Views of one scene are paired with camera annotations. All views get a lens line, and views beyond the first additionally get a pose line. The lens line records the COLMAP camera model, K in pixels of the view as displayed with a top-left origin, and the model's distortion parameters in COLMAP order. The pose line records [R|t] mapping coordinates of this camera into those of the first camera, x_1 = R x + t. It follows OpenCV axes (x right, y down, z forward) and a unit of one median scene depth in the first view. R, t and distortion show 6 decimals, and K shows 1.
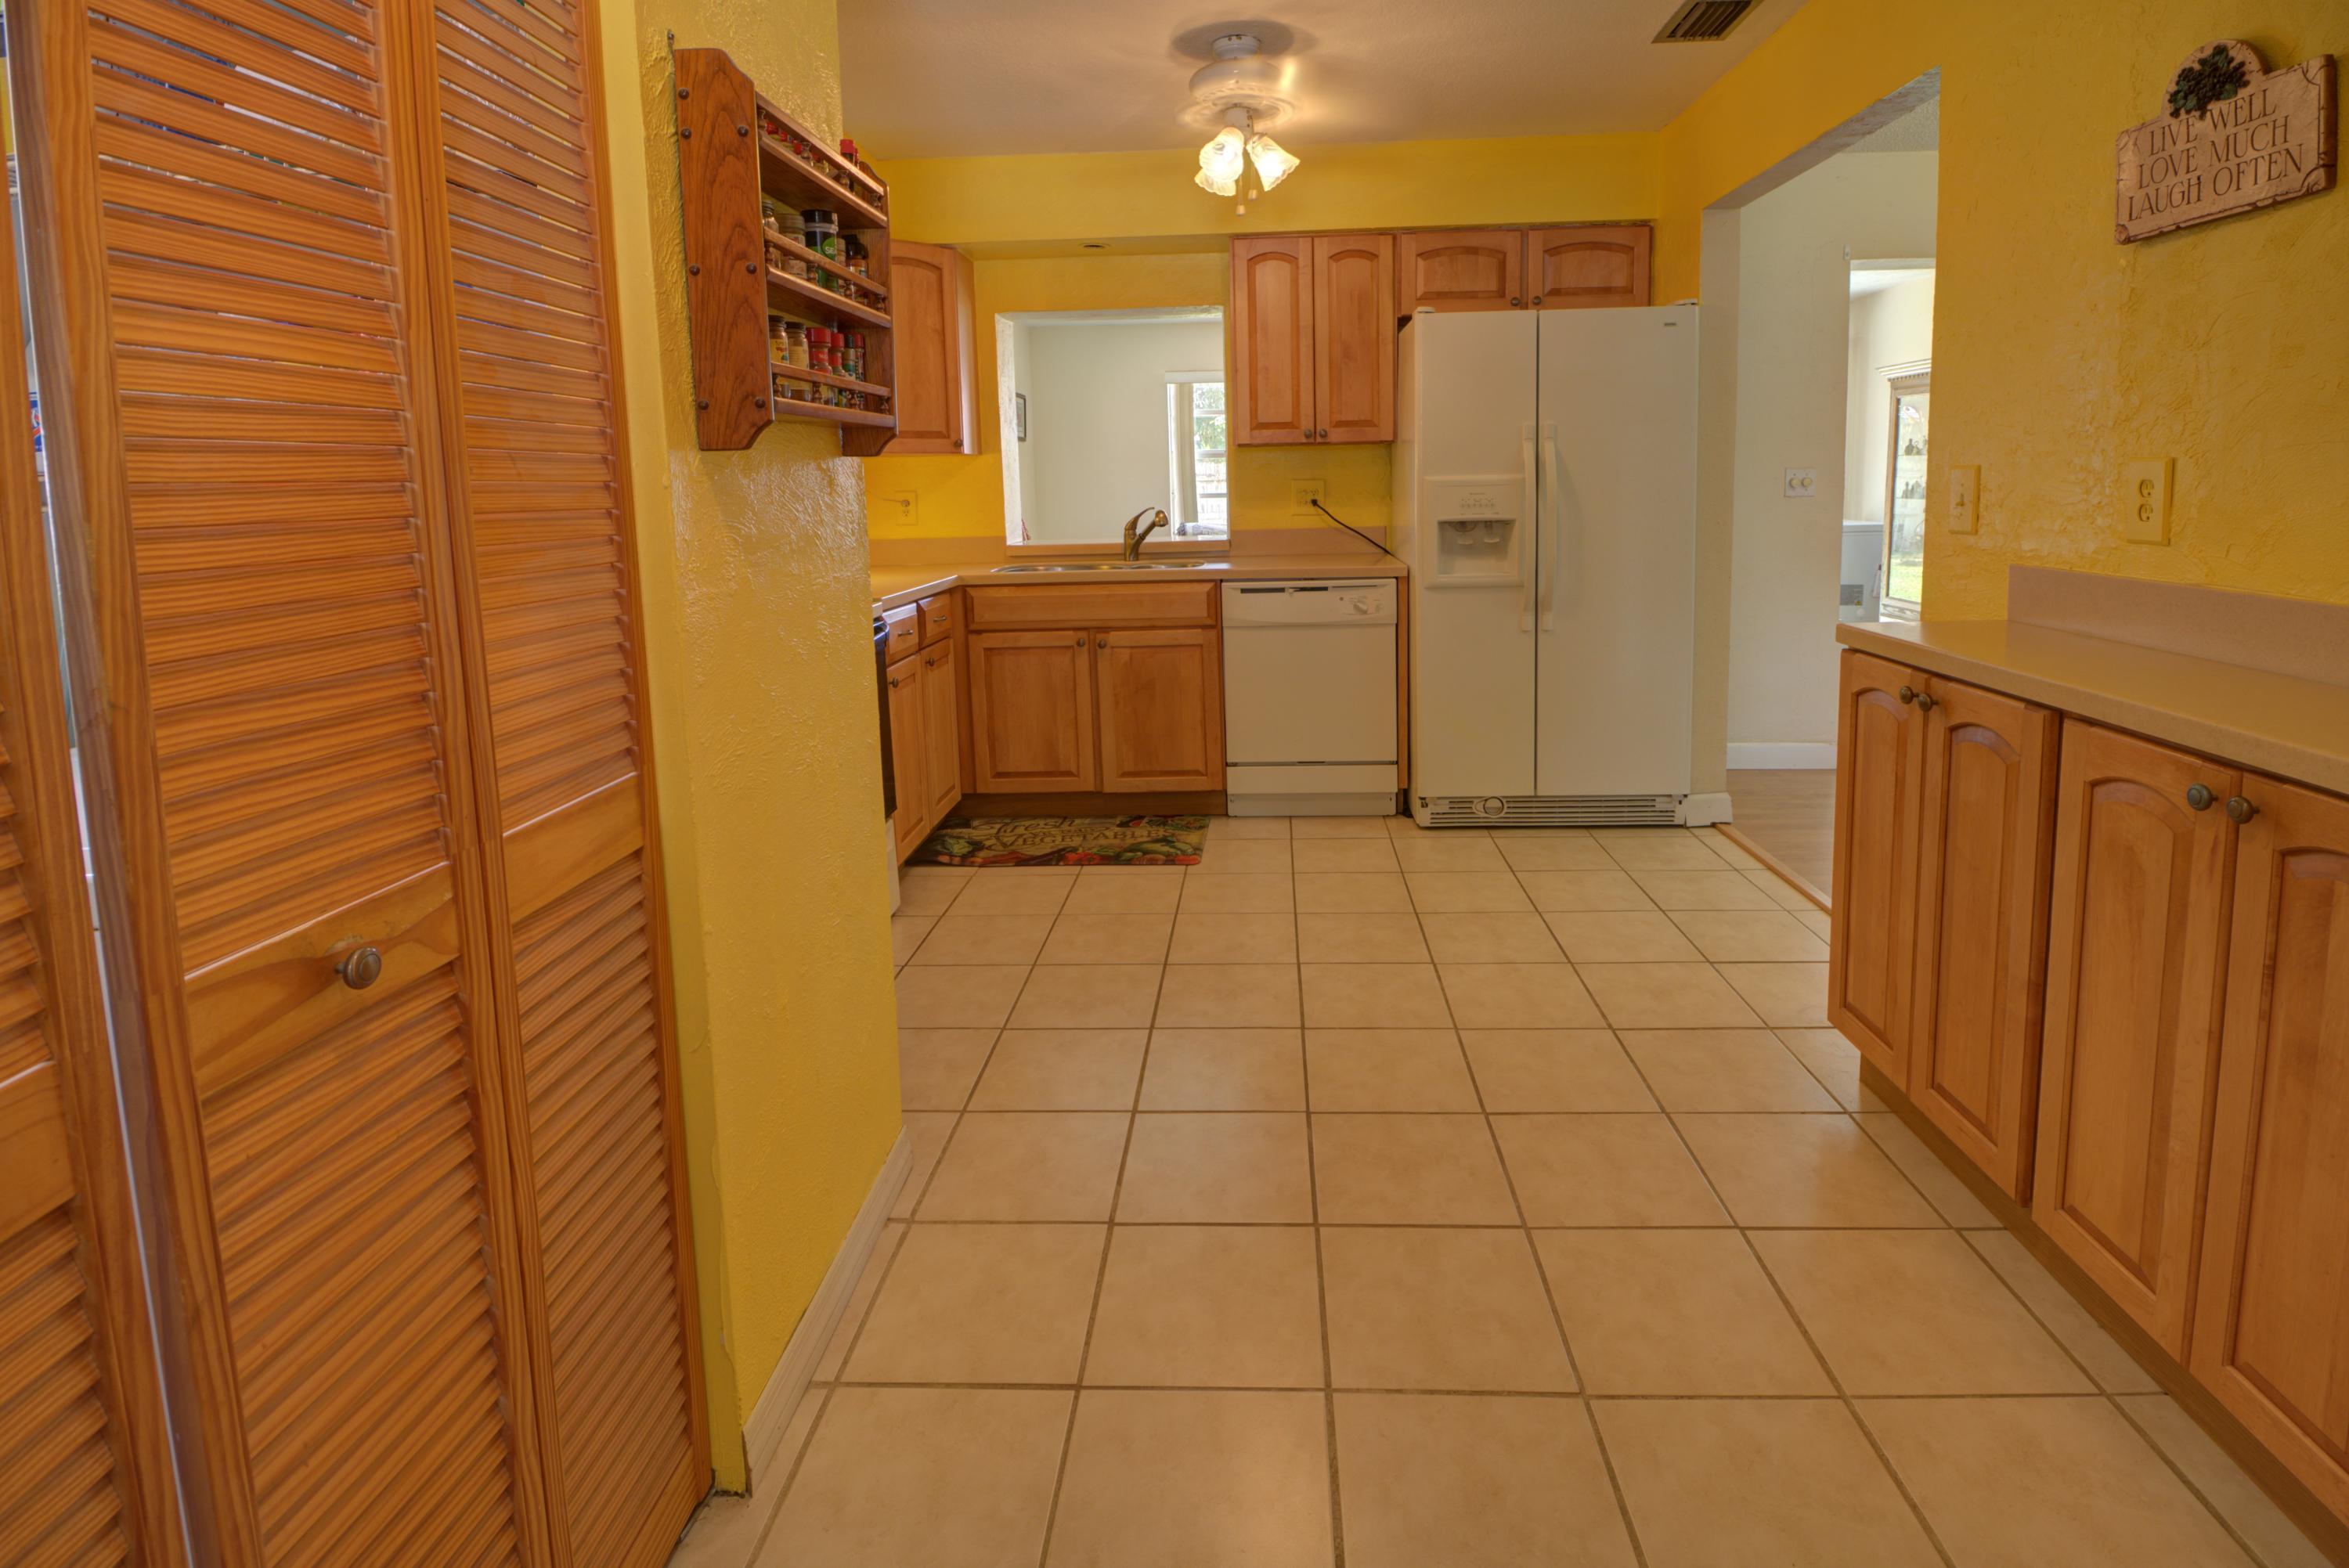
lens RADIAL K [[1166.1, 0, 1178.5], [0, 1166.1, 735.3], [0, 0, 1]] dist [0.002166, -0.021578]
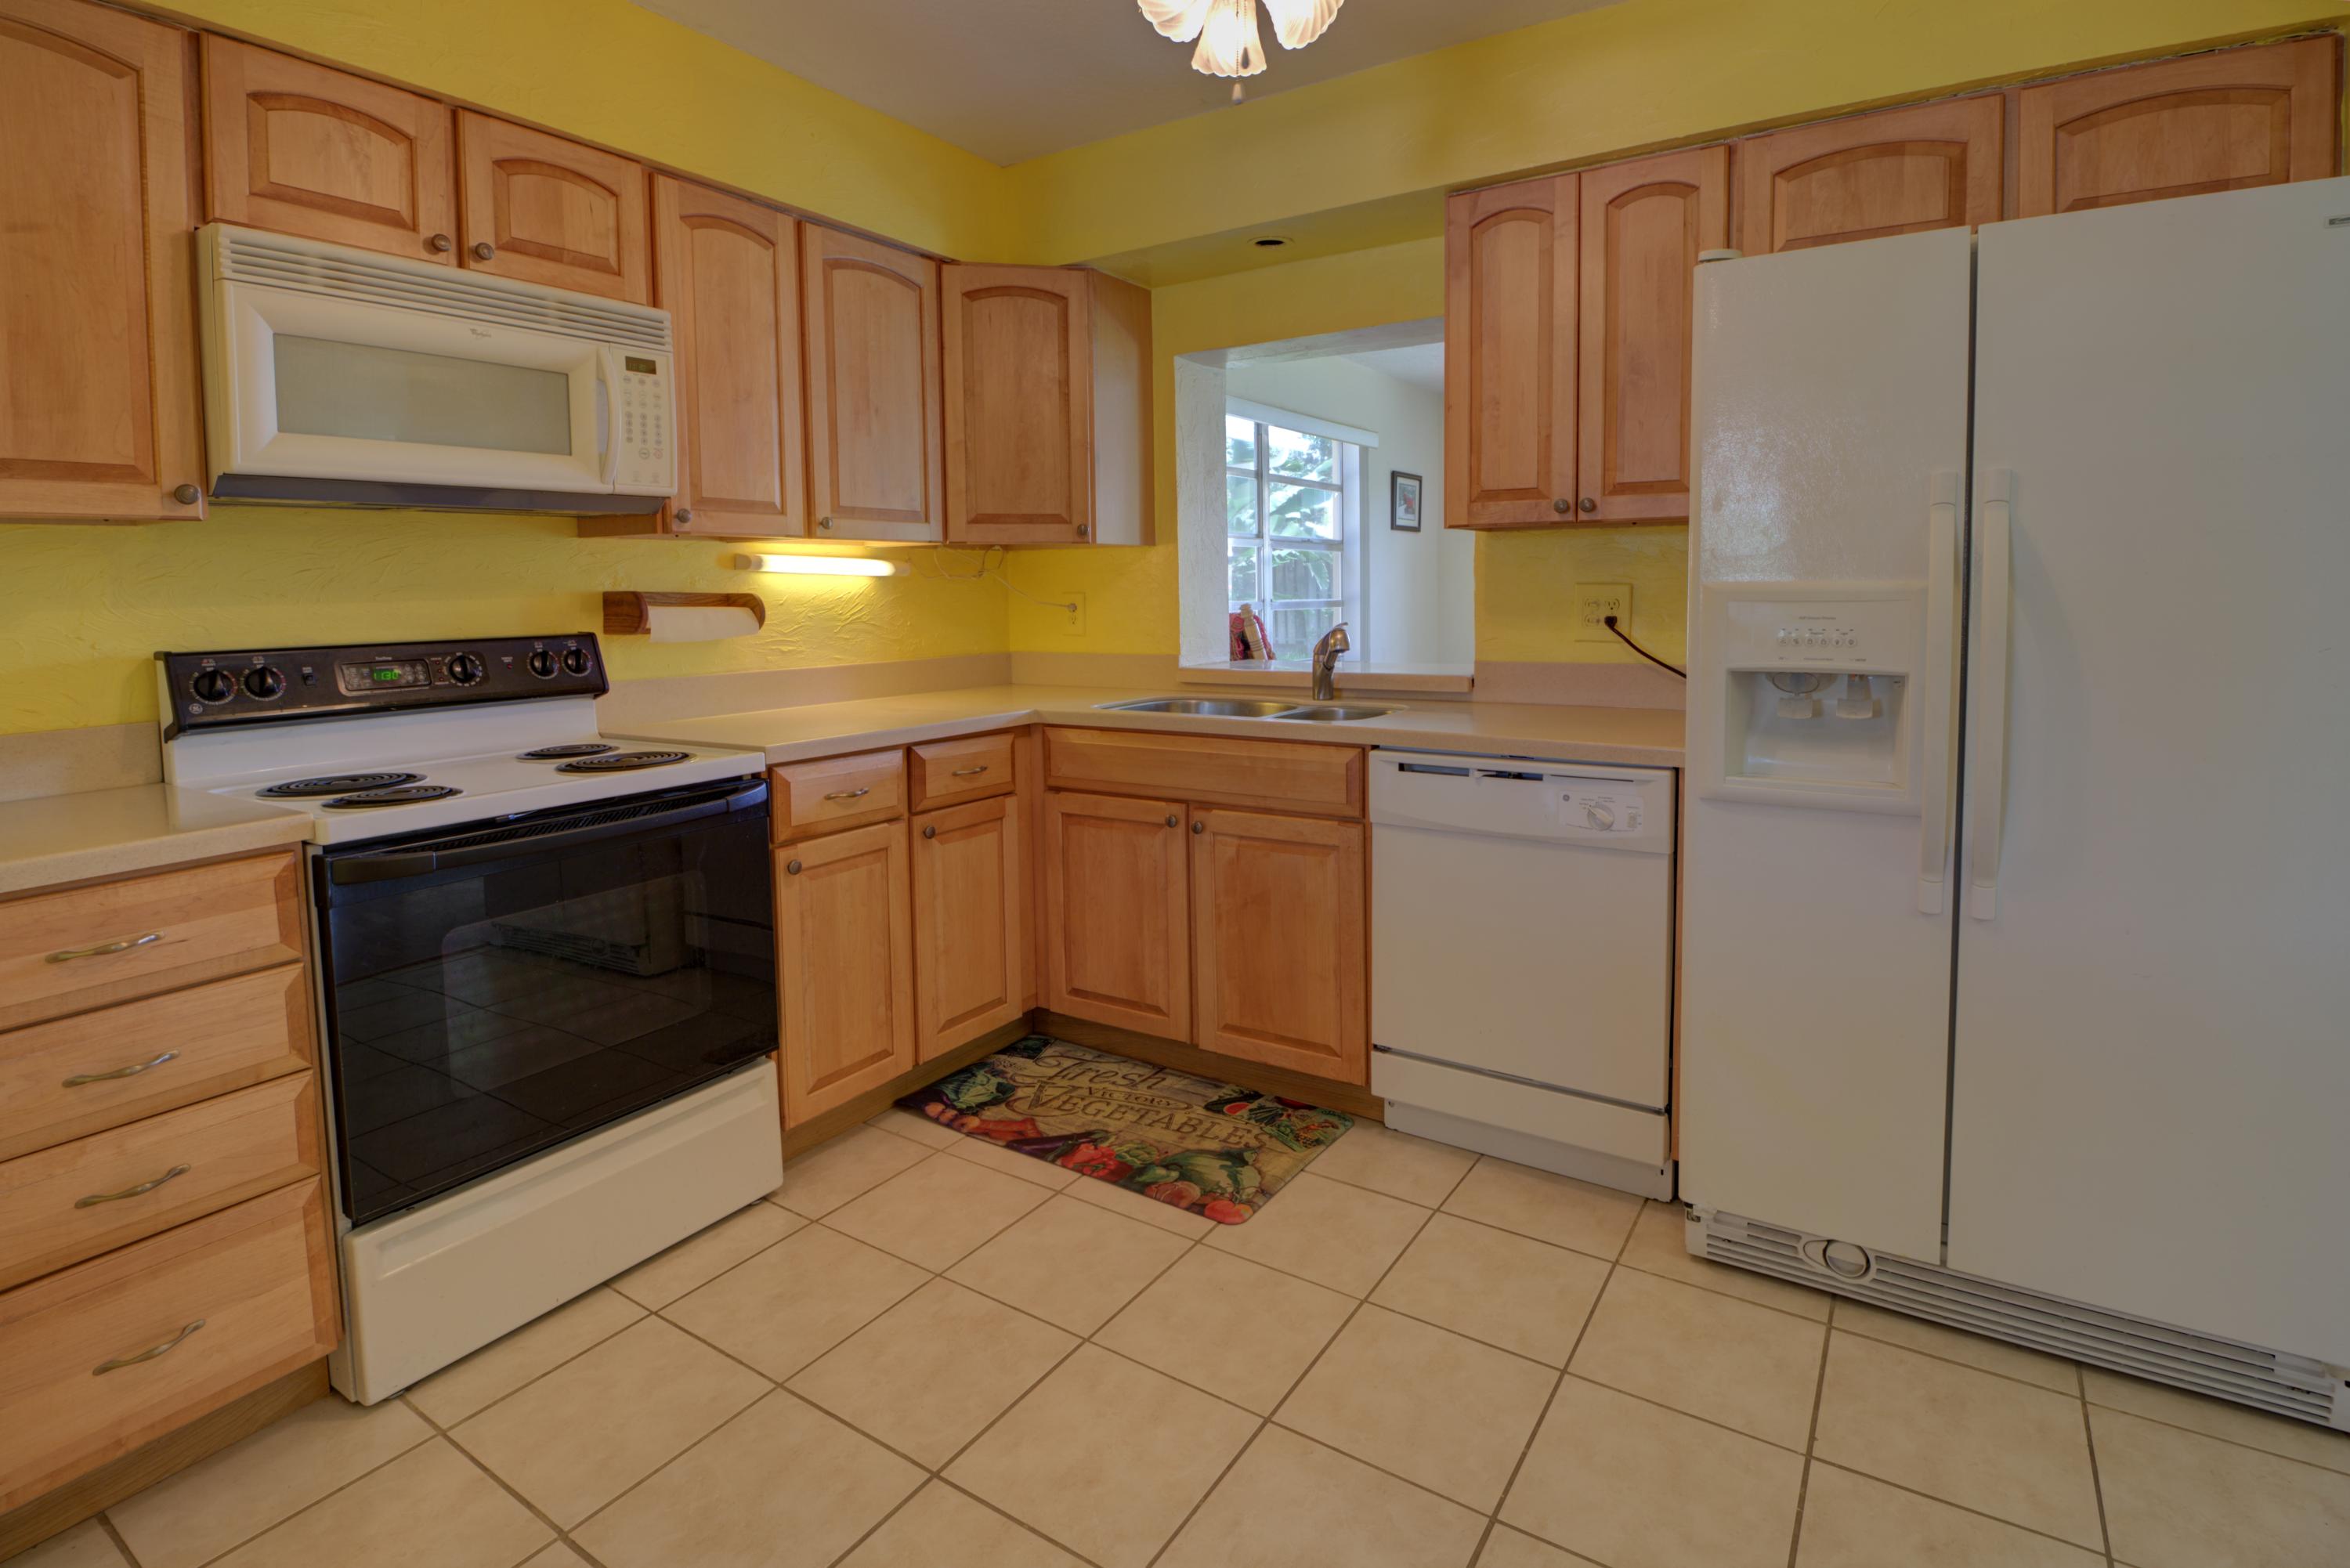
lens RADIAL K [[1166.7, 0, 1179.0], [0, 1166.7, 735.3], [0, 0, 1]] dist [0.002166, -0.021578]
pose [[0.863569, 0.075465, -0.498552, 0.249468], [-0.113877, 0.992381, -0.047037, -0.097630], [0.491204, 0.097393, 0.865583, 0.419928]]
